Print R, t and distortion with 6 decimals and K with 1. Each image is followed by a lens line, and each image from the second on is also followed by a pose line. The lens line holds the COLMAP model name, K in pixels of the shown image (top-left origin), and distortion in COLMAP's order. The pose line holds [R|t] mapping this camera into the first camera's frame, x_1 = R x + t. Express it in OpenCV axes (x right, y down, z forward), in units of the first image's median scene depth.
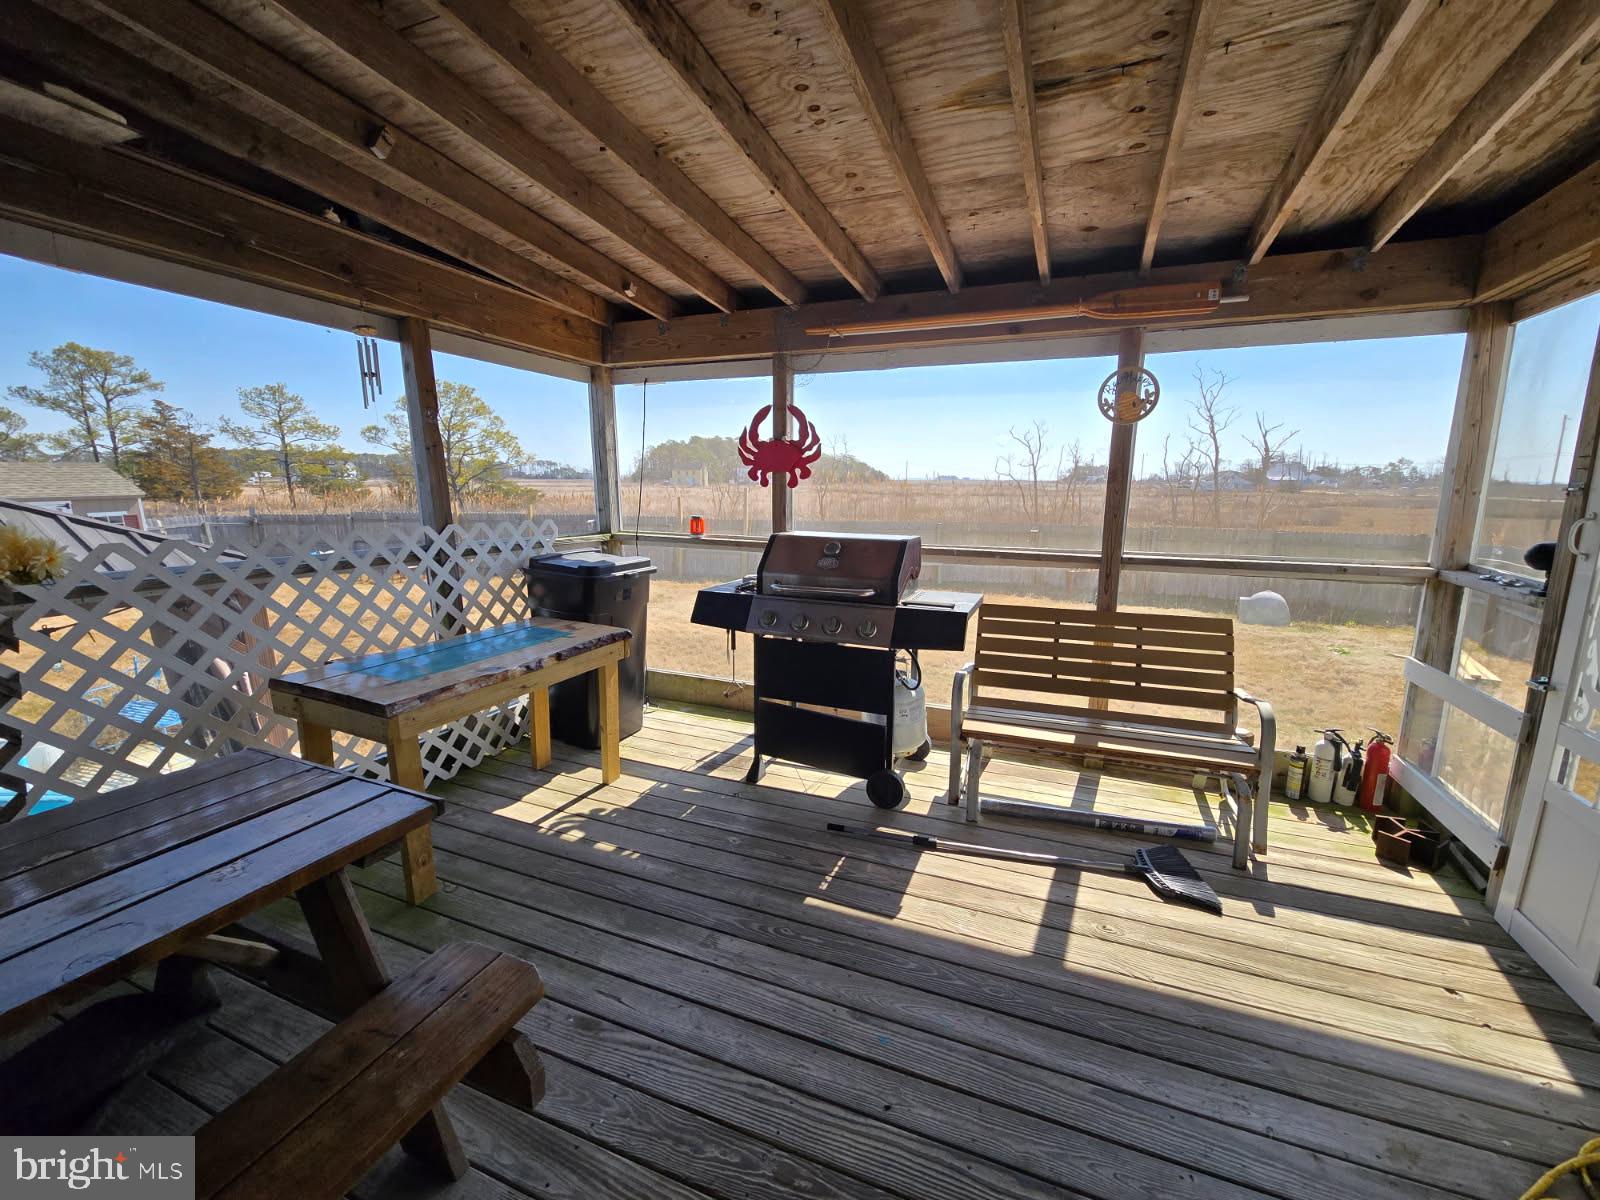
lens RADIAL K [[658.3, 0, 793.1], [0, 658.3, 597.6], [0, 0, 1]] dist [0.000656, 0.000897]
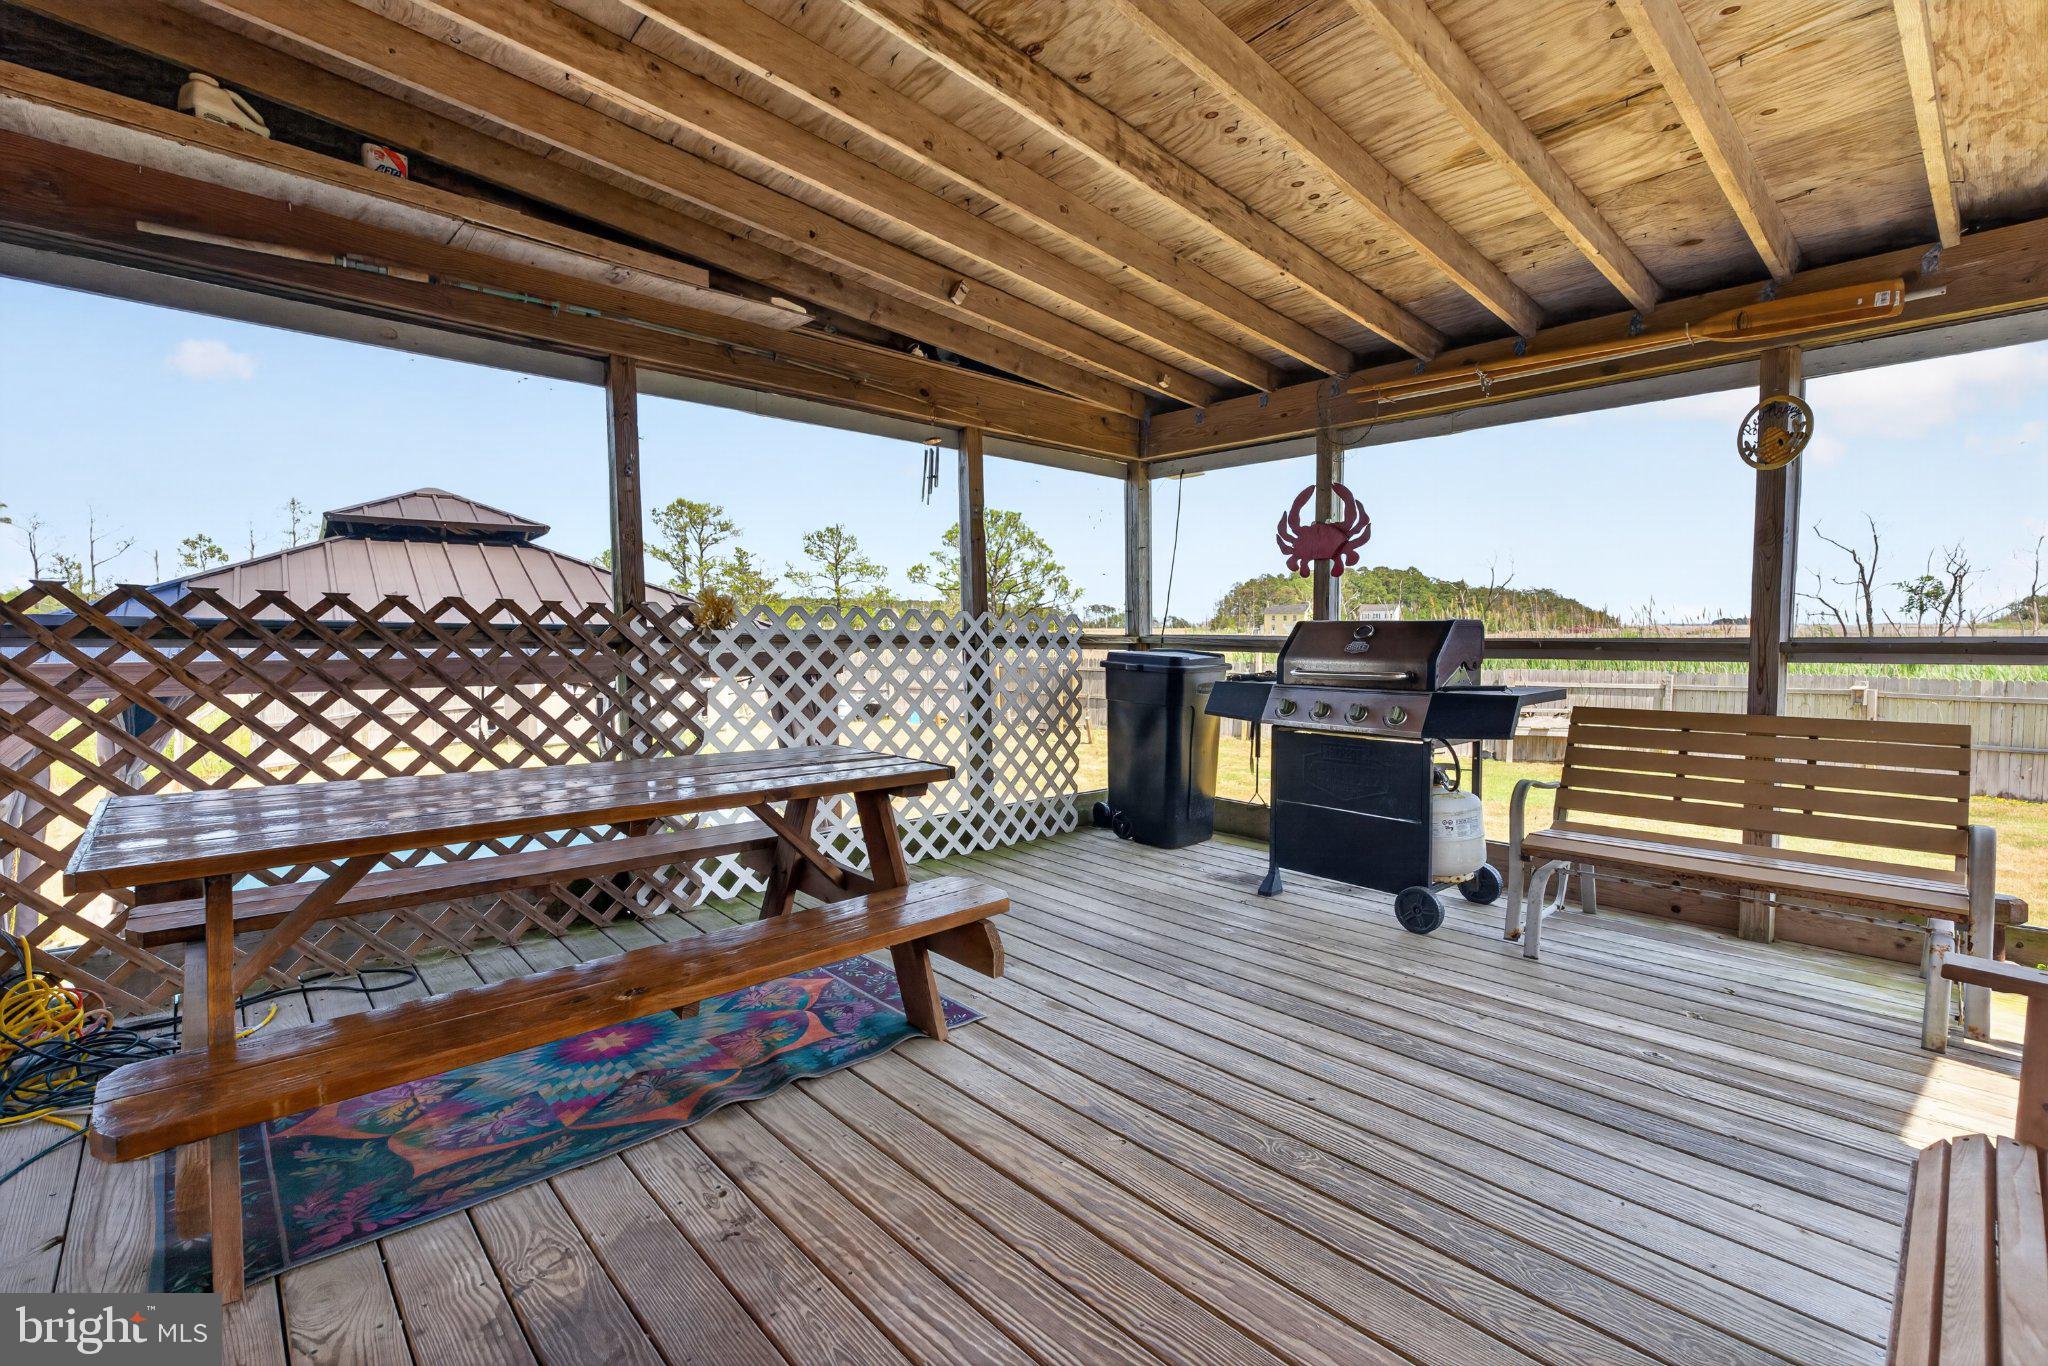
lens RADIAL K [[896.6, 0, 1014.1], [0, 896.6, 676.9], [0, 0, 1]] dist [0.001360, -0.000234]
pose [[0.901008, 0.020530, -0.433317, 0.156061], [-0.073265, 0.991732, -0.105355, 0.145424], [0.427572, 0.126673, 0.895062, -0.272288]]
